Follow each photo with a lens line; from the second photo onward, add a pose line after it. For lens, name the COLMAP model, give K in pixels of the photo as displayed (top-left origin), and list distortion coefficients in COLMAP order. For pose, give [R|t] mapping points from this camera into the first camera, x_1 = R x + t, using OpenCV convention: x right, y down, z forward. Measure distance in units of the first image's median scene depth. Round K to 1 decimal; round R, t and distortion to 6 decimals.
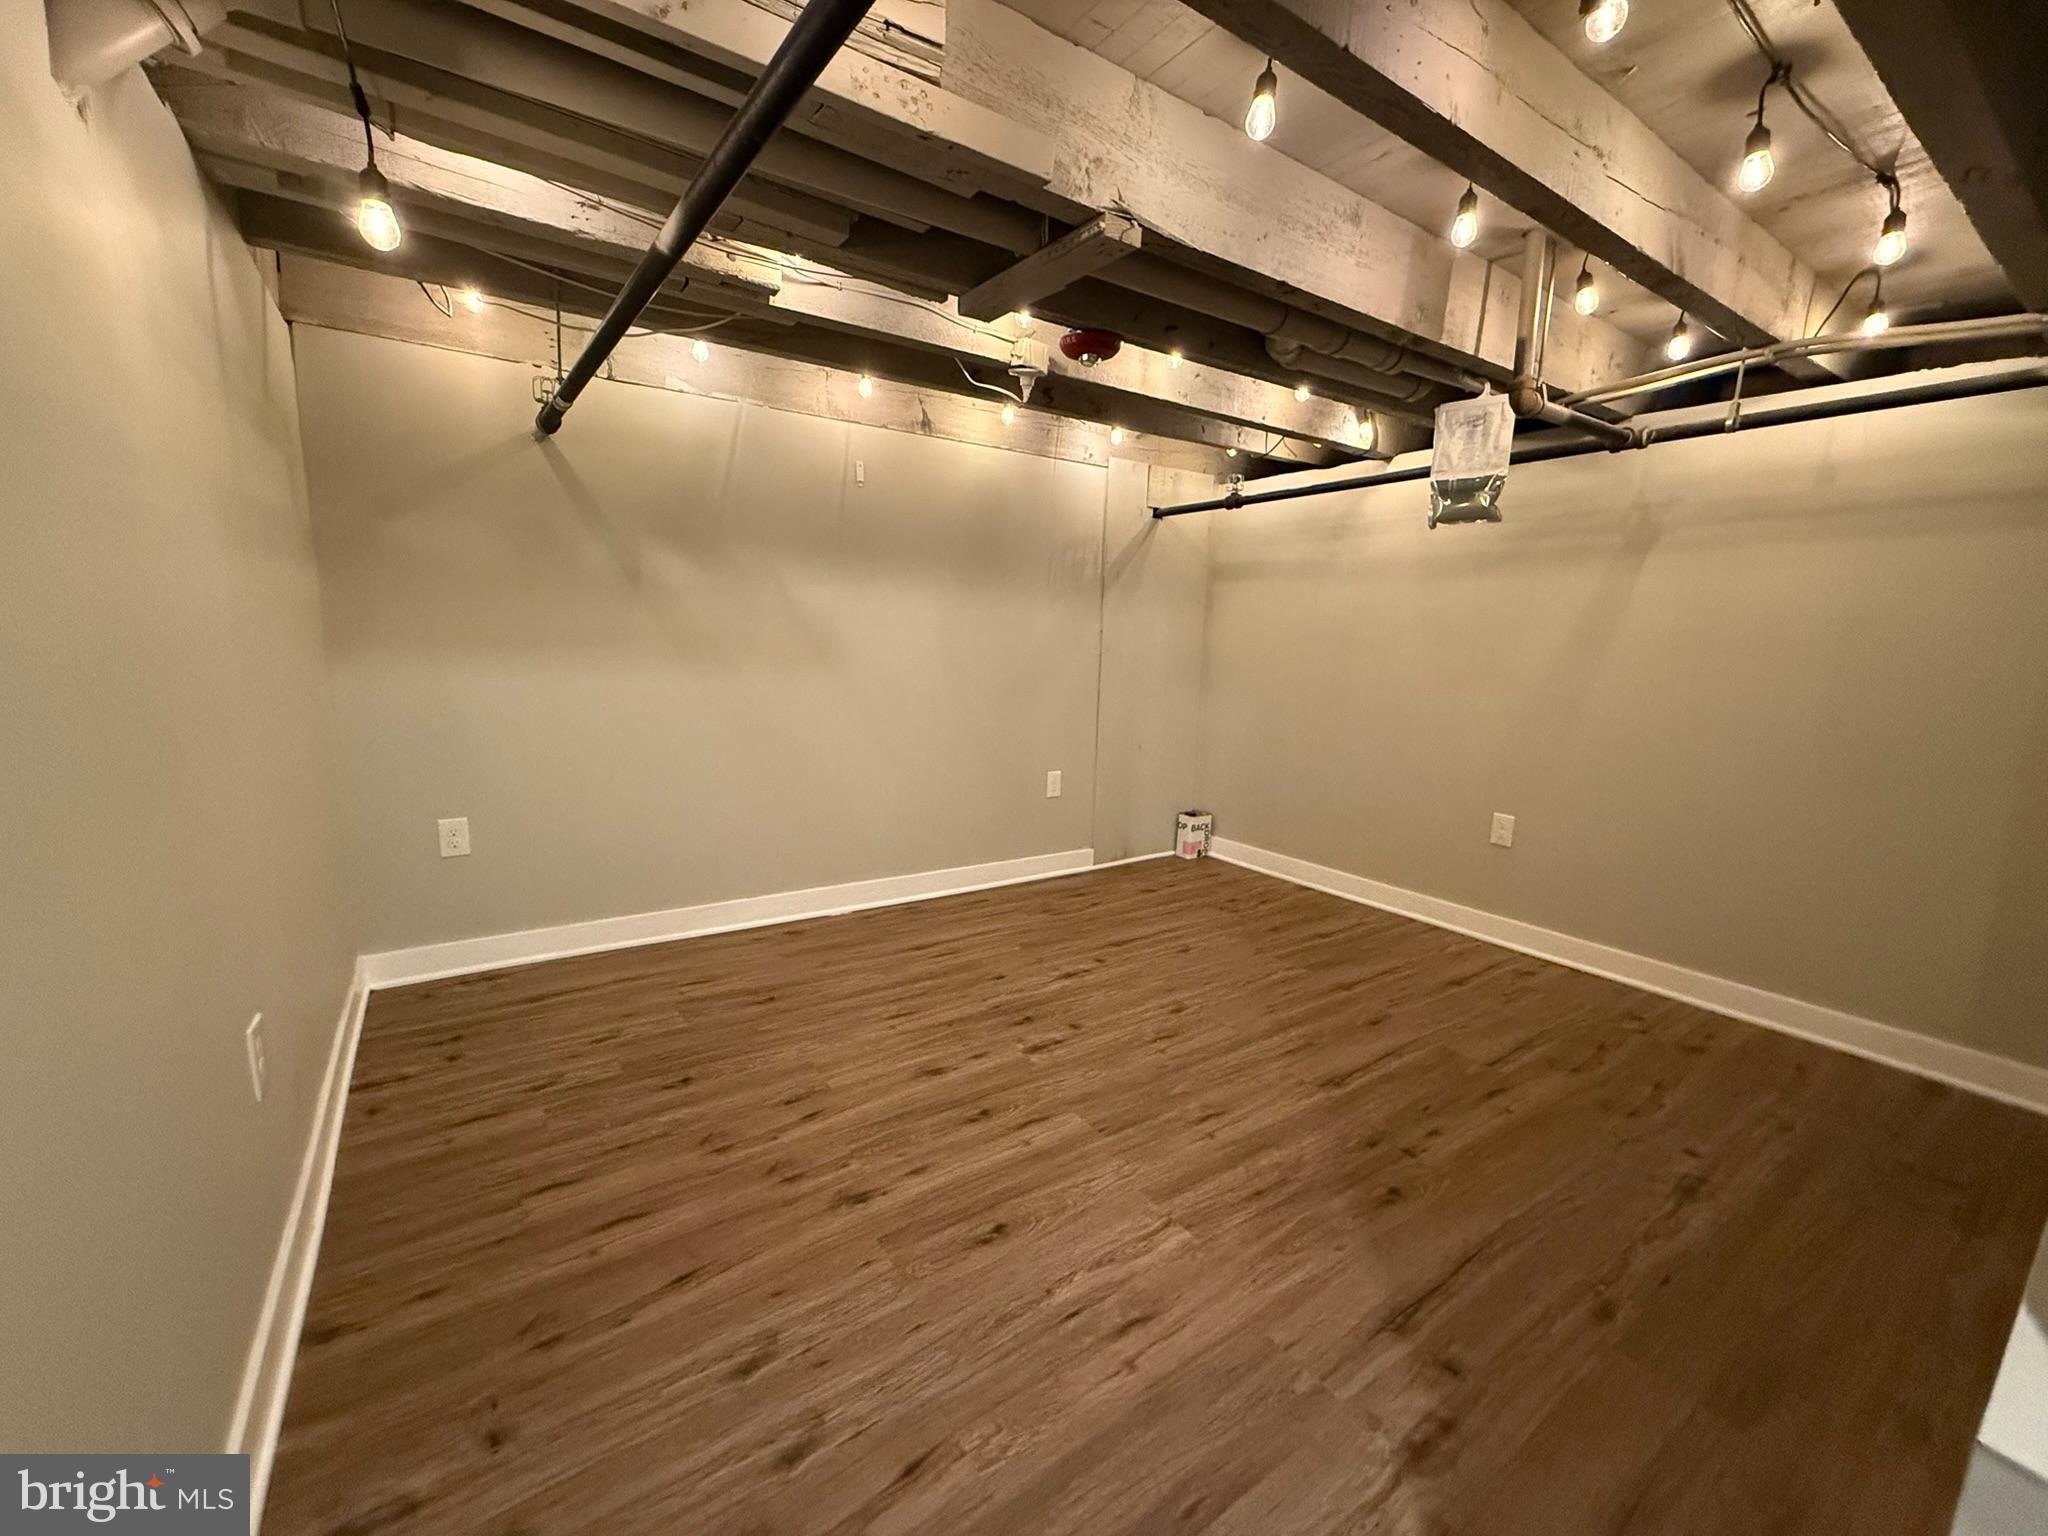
lens RADIAL K [[814.9, 0, 1016.4], [0, 814.9, 764.7], [0, 0, 1]] dist [0.000363, -0.000624]
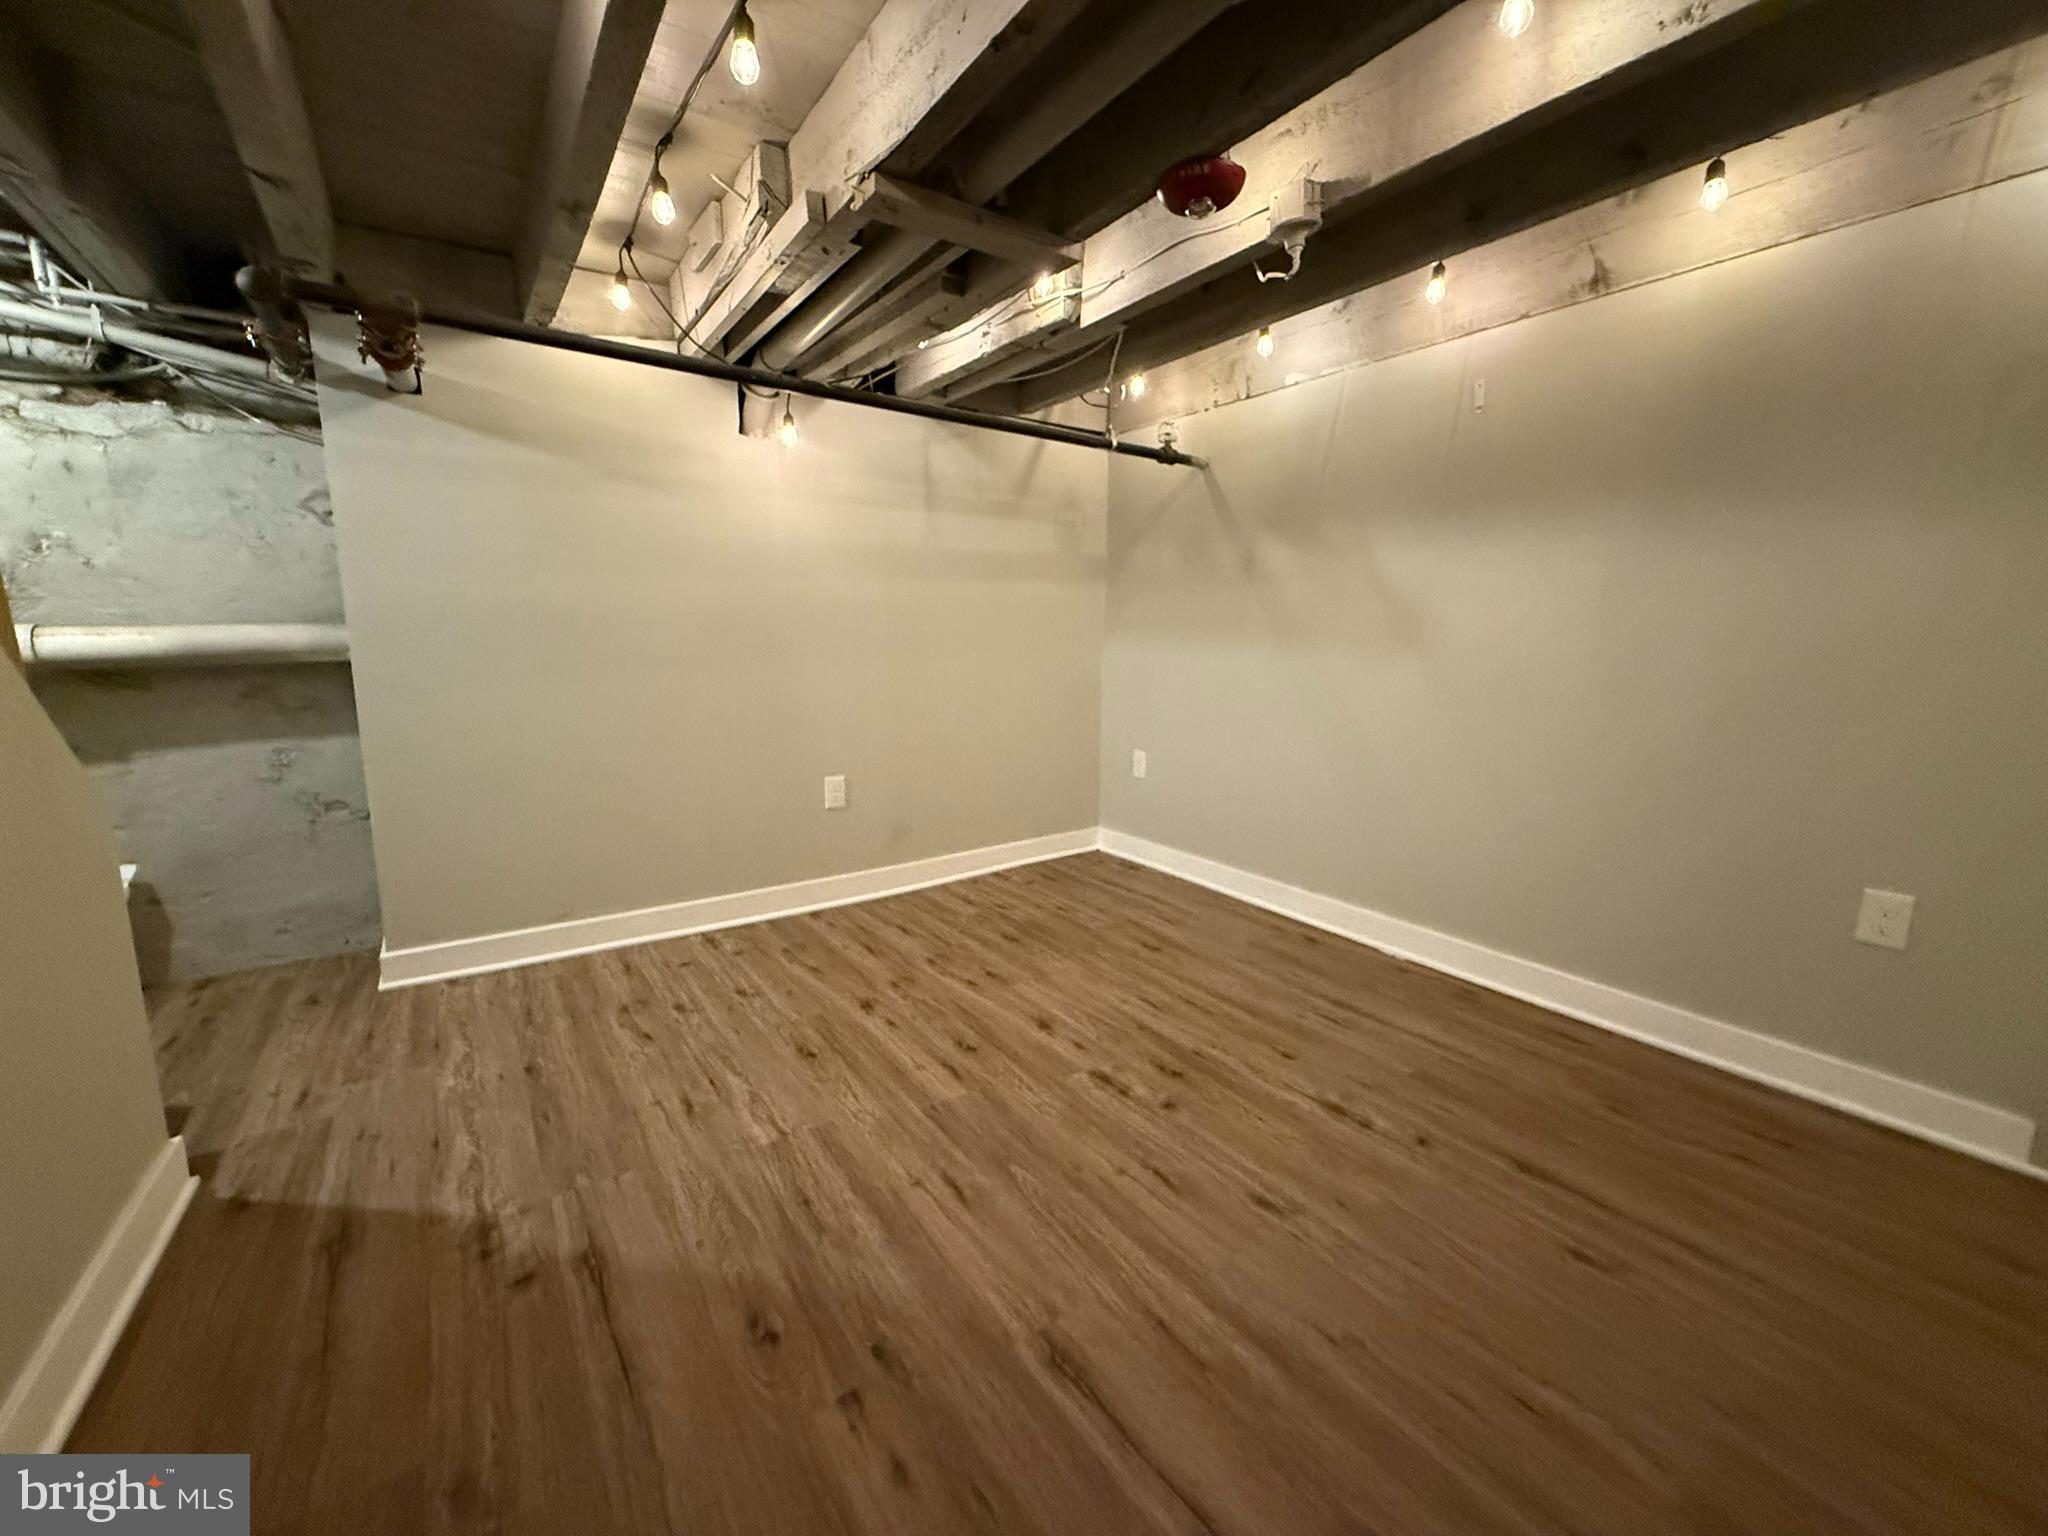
lens RADIAL K [[814.9, 0, 1011.2], [0, 814.9, 763.9], [0, 0, 1]] dist [0.000363, -0.000624]
pose [[0.009104, 0.129750, -0.991505, 0.915614], [-0.165753, 0.978025, 0.126465, -0.070392], [0.986125, 0.163194, 0.030410, 0.918474]]
